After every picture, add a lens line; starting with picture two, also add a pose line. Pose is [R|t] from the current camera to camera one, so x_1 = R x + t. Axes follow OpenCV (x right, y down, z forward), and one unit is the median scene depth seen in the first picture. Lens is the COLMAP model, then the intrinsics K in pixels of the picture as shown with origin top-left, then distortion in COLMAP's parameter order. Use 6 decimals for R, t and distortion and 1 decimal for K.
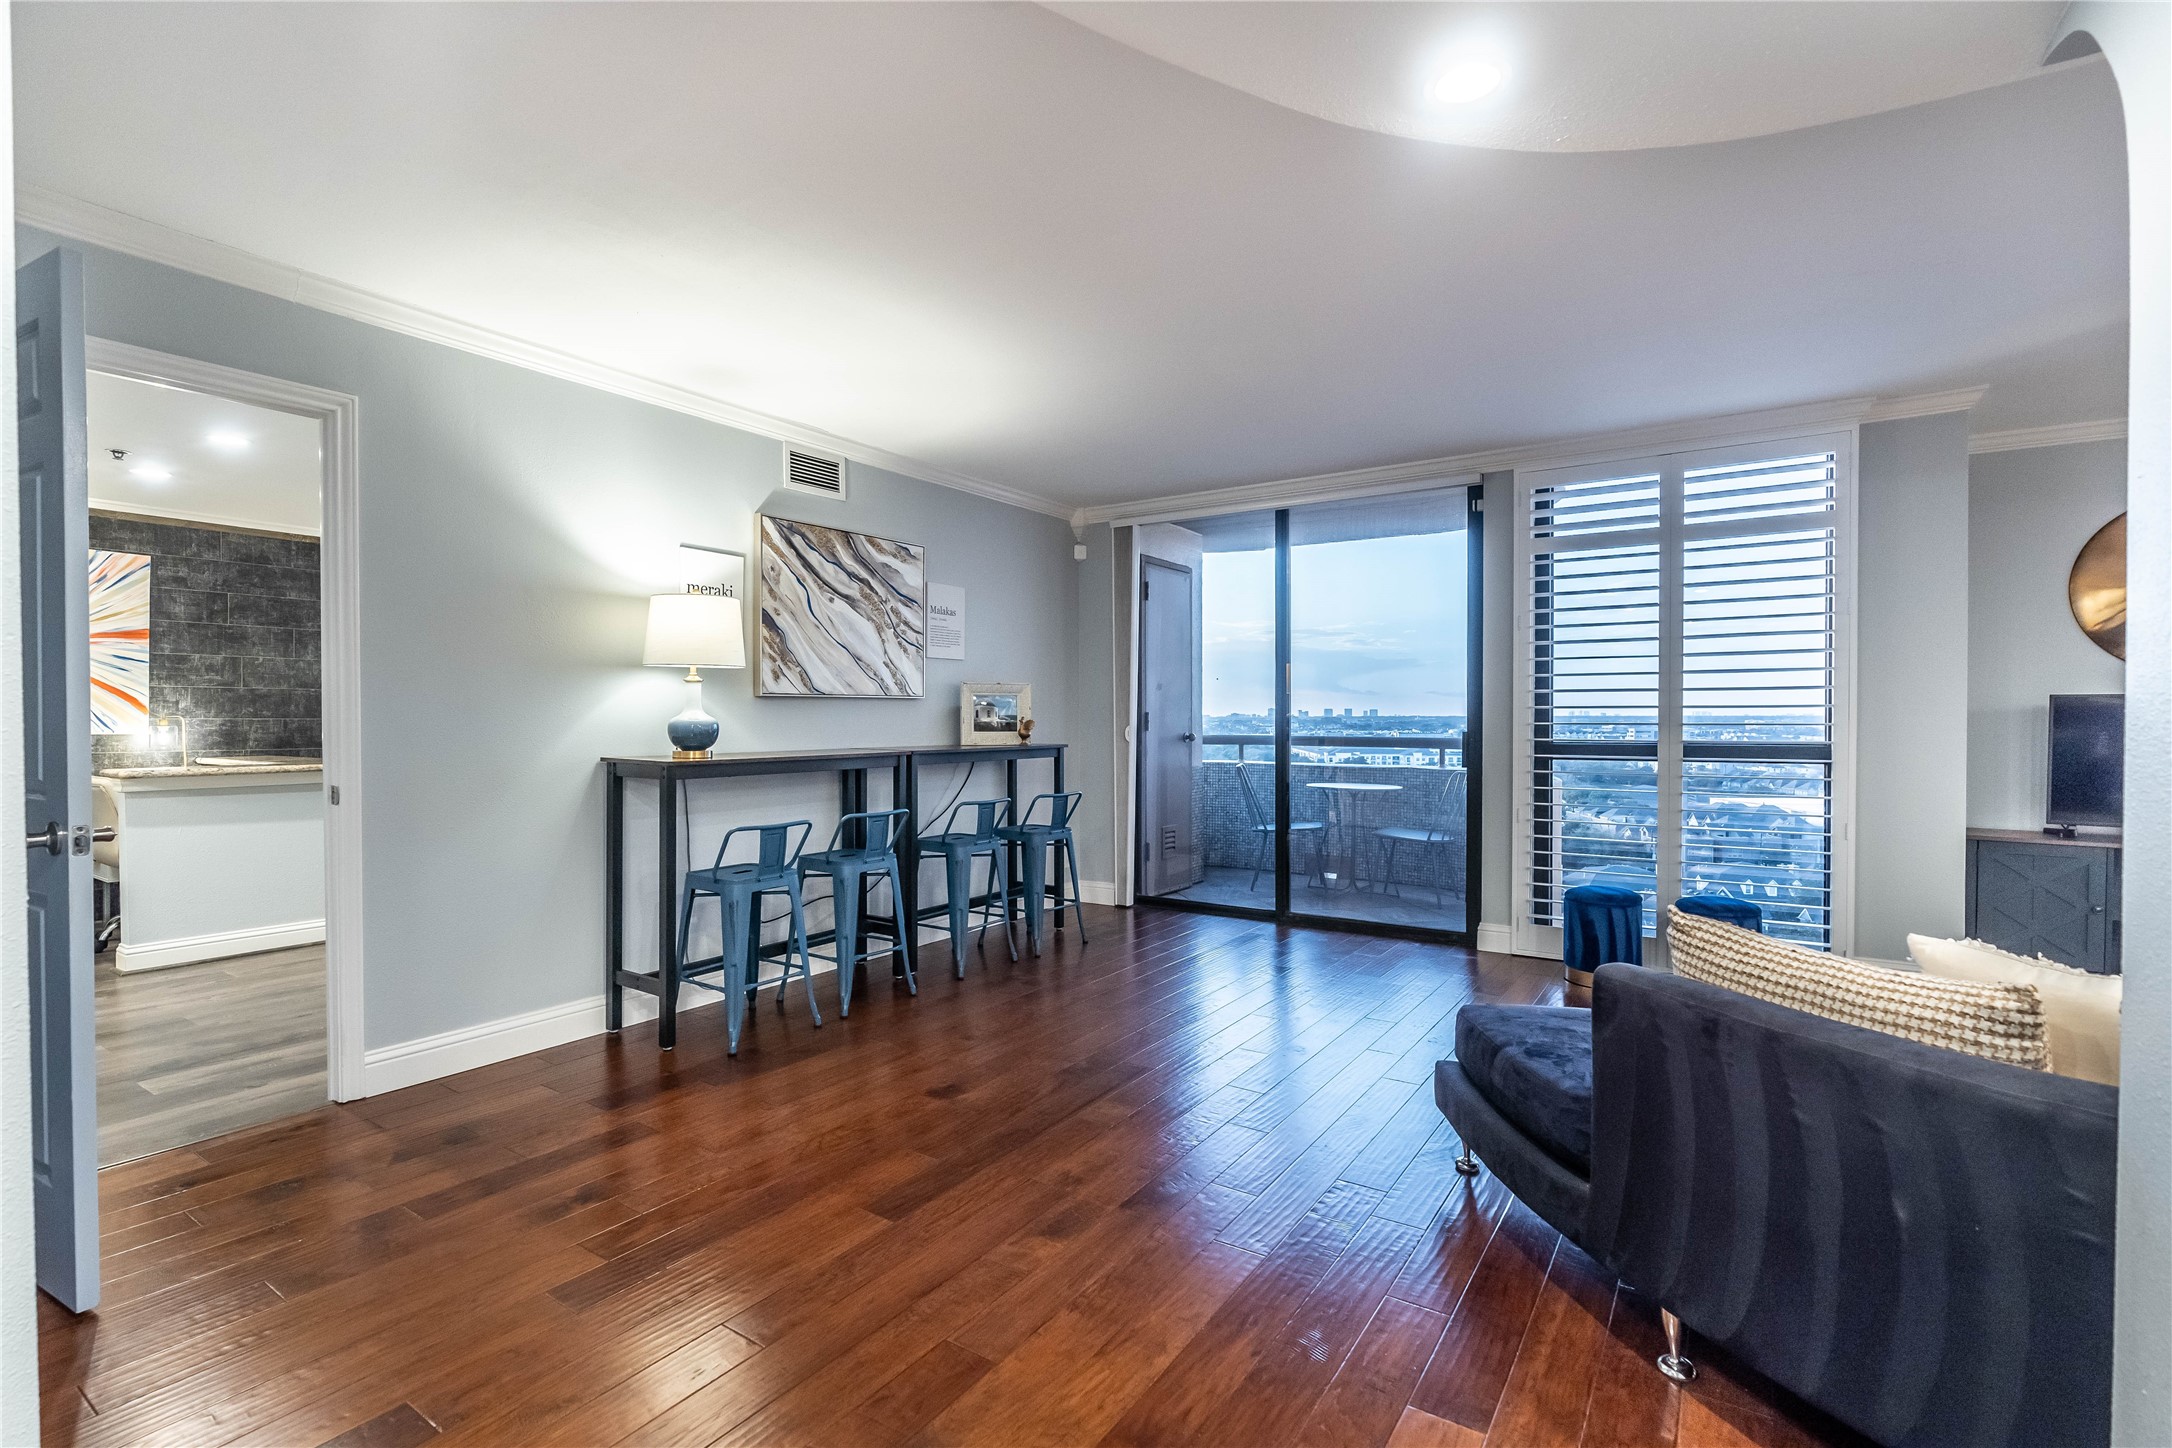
lens RADIAL K [[975.6, 0, 1069.3], [0, 975.6, 722.4], [0, 0, 1]] dist [-0.005637, 0.001165]
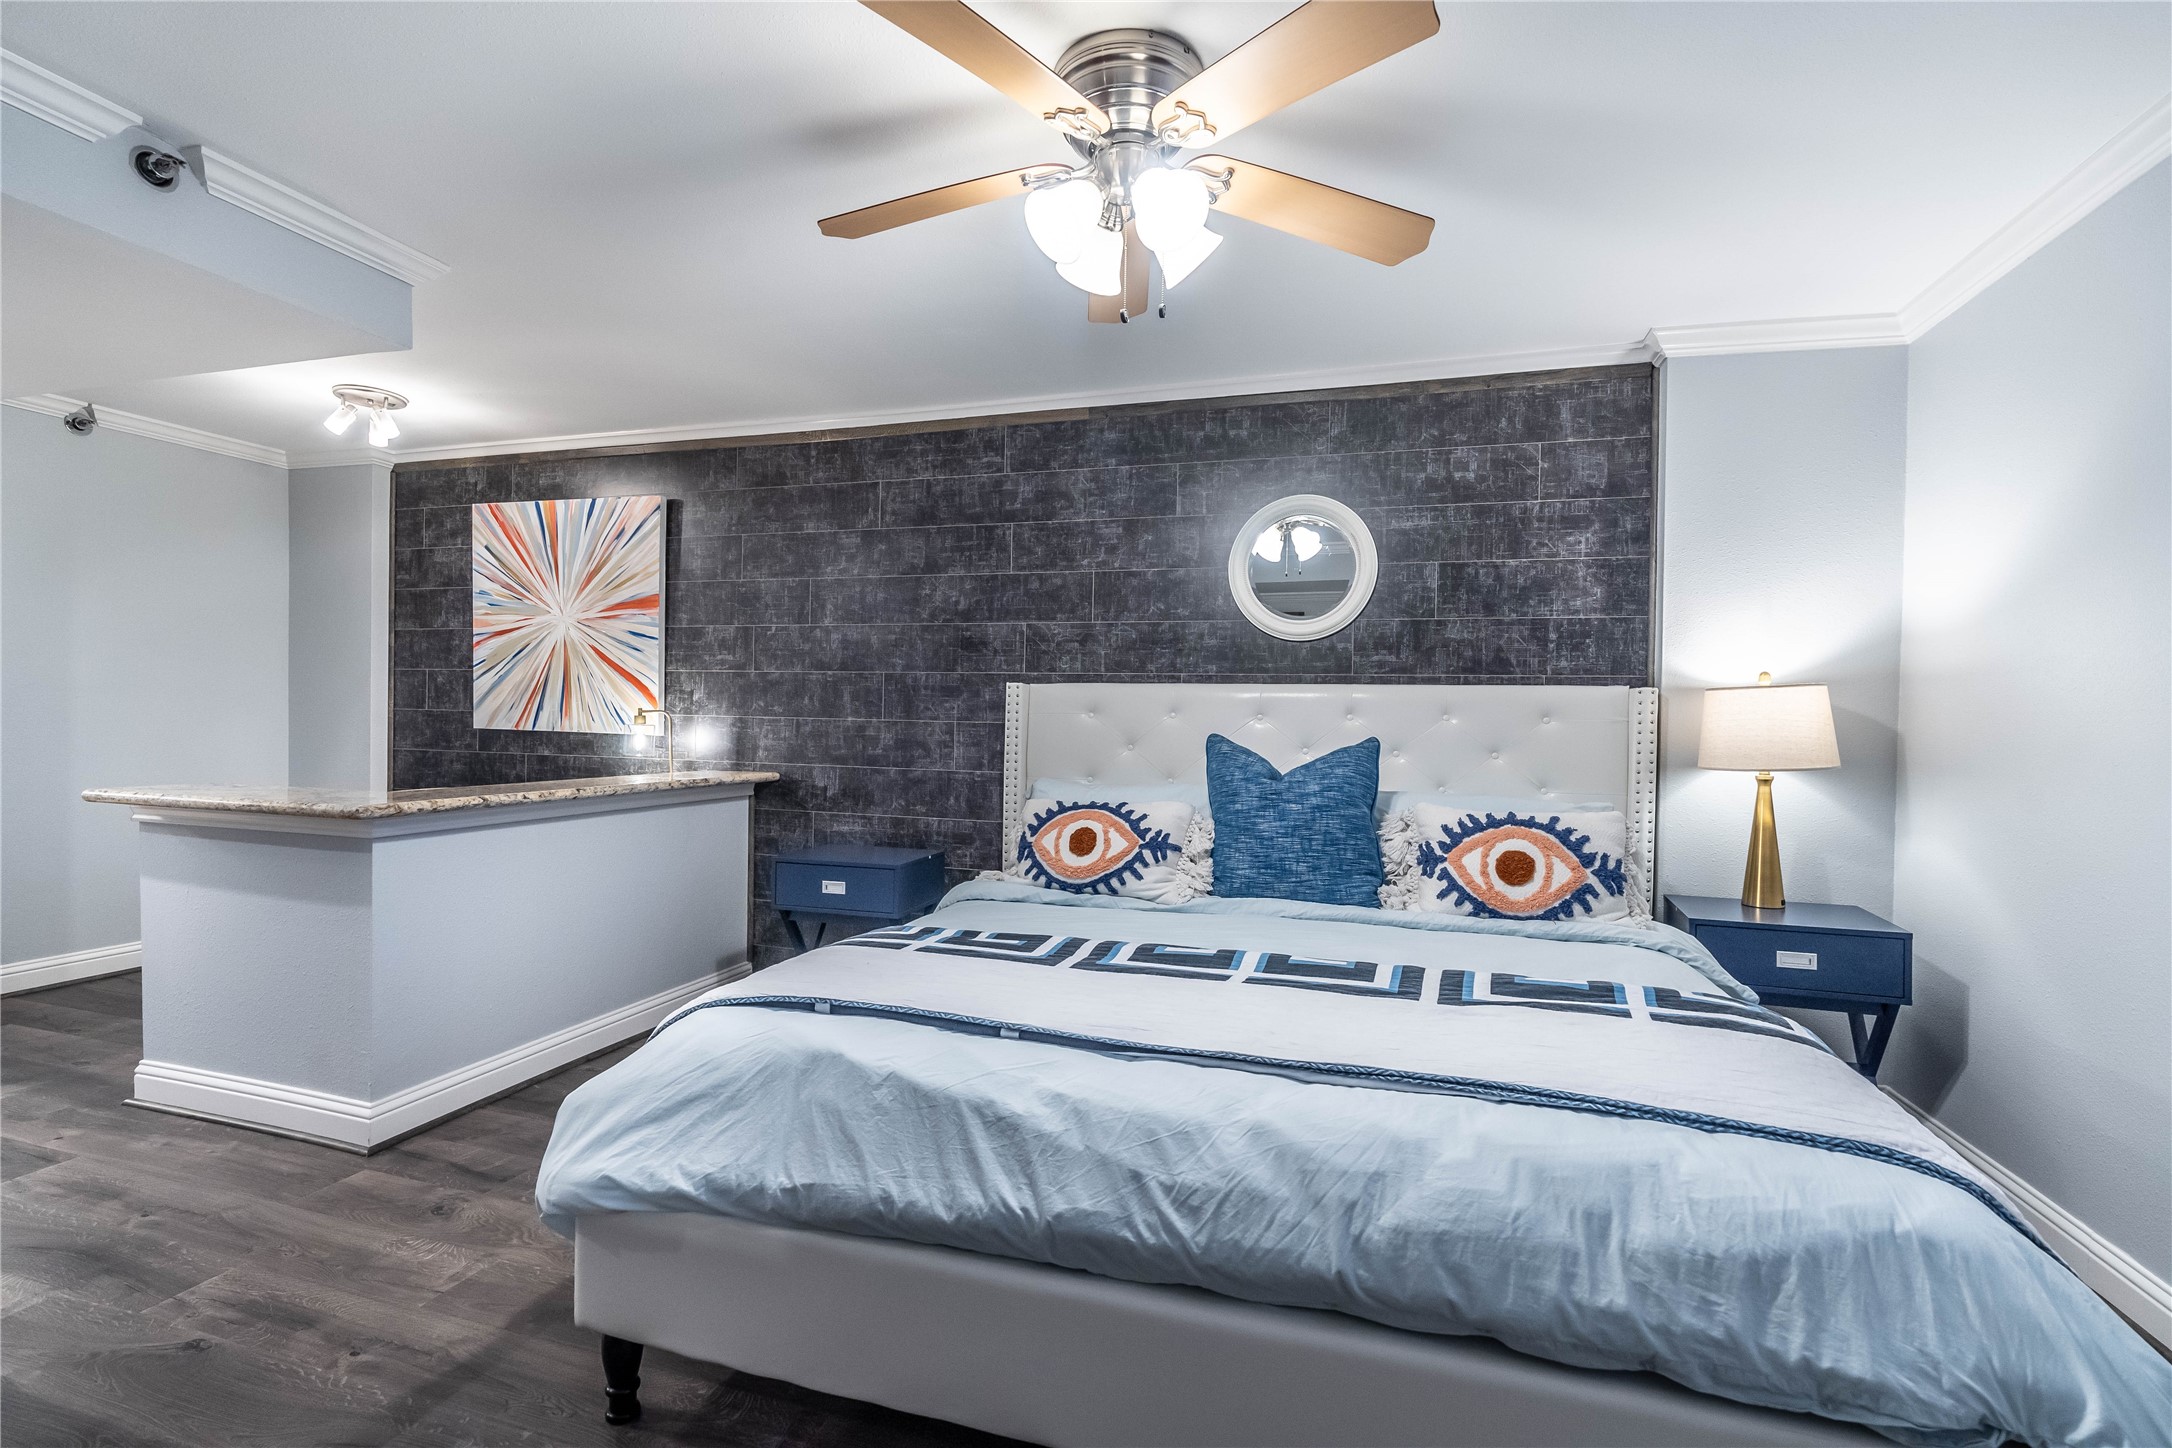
lens RADIAL K [[975.6, 0, 1072.2], [0, 975.6, 730.9], [0, 0, 1]] dist [-0.005637, 0.001165]
pose [[0.283670, 0.016512, -0.958780, -0.134622], [-0.027224, 0.999587, 0.009160, -0.006464], [0.958535, 0.023503, 0.284003, 1.039860]]
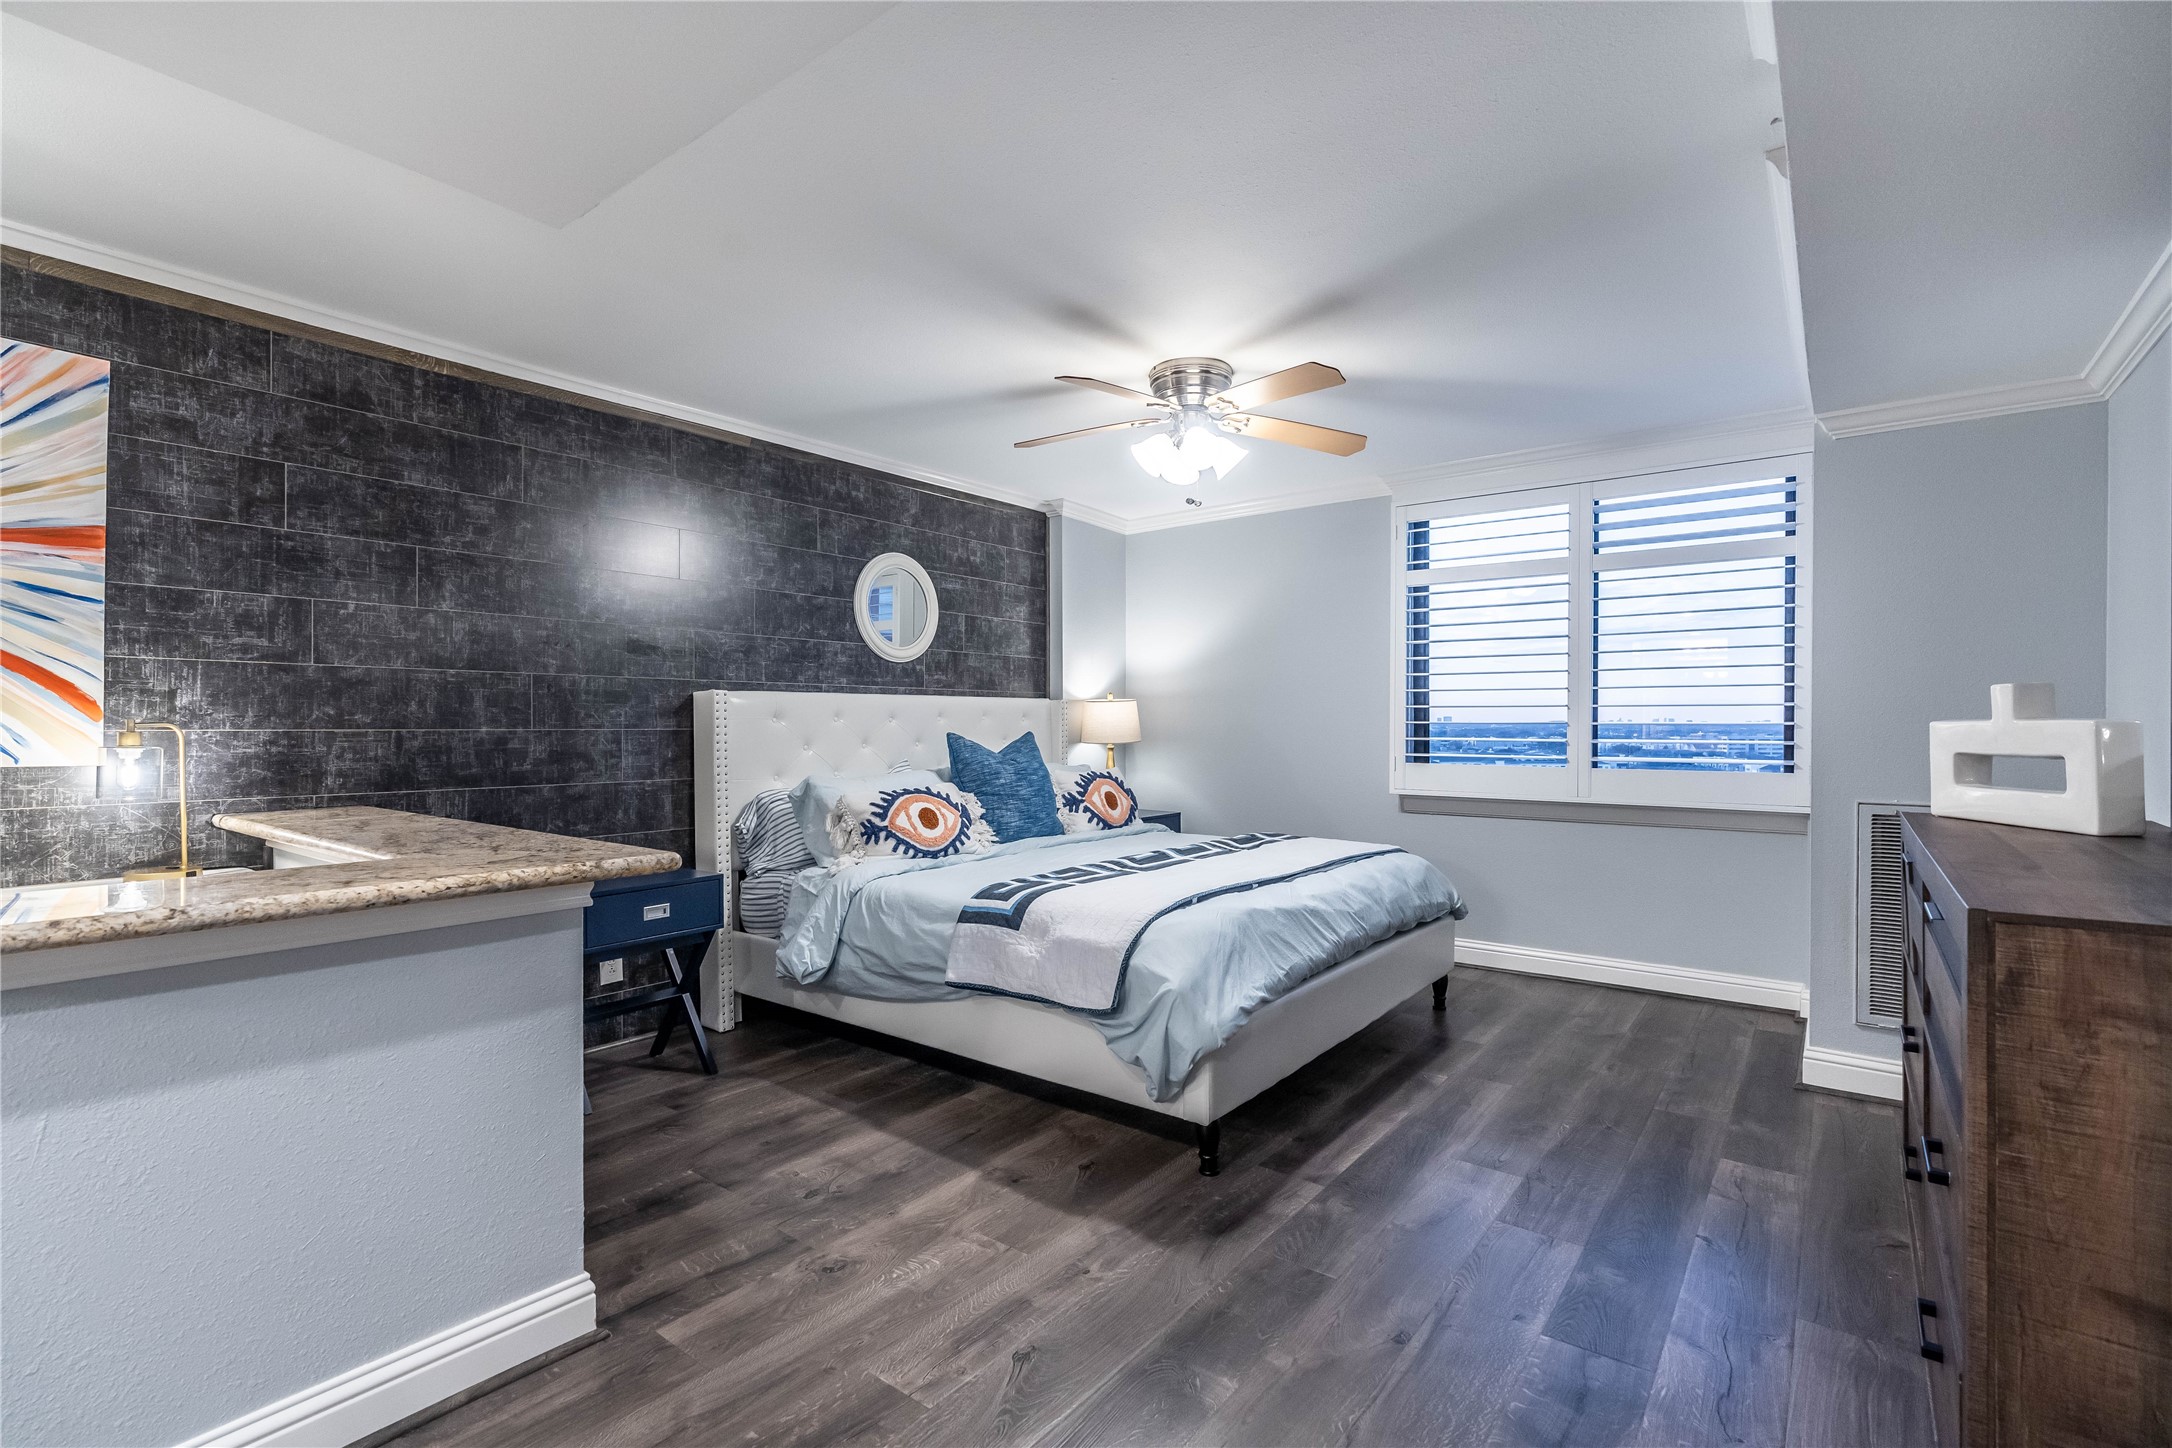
lens RADIAL K [[975.6, 0, 1078.4], [0, 975.6, 720.6], [0, 0, 1]] dist [-0.005637, 0.001165]
pose [[0.996605, -0.001222, -0.082318, -0.448438], [0.000293, 0.999936, -0.011290, -0.003040], [0.082327, 0.011228, 0.996542, 0.569498]]
